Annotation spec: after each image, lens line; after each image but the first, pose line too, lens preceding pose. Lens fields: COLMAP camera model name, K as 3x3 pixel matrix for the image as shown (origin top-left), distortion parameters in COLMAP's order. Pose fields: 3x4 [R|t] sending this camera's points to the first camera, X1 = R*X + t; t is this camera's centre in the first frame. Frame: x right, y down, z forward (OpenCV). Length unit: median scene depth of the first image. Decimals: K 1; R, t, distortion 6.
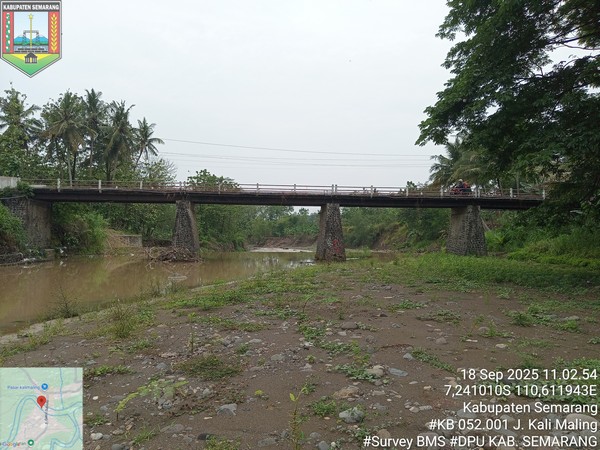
lens RADIAL K [[447.5, 0, 297.8], [0, 447.5, 224.3], [0, 0, 1]] dist [-0.003567, -0.000967]
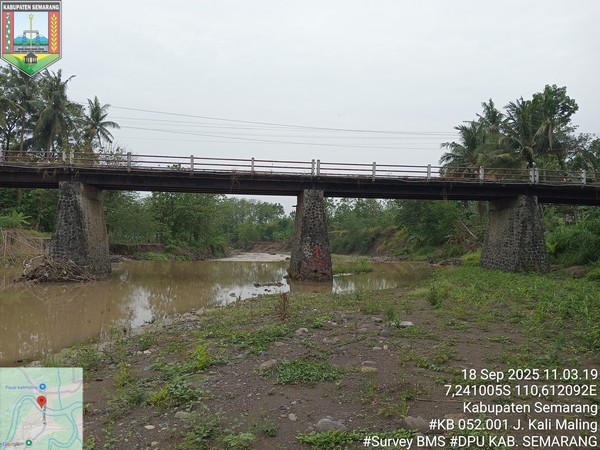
lens RADIAL K [[447.5, 0, 301.9], [0, 447.5, 226.4], [0, 0, 1]] dist [-0.003567, -0.000967]
pose [[0.999694, 0.007265, 0.023640, 0.024477], [-0.007146, 0.999961, -0.005117, 0.004783], [-0.023677, 0.004946, 0.999707, 0.187653]]
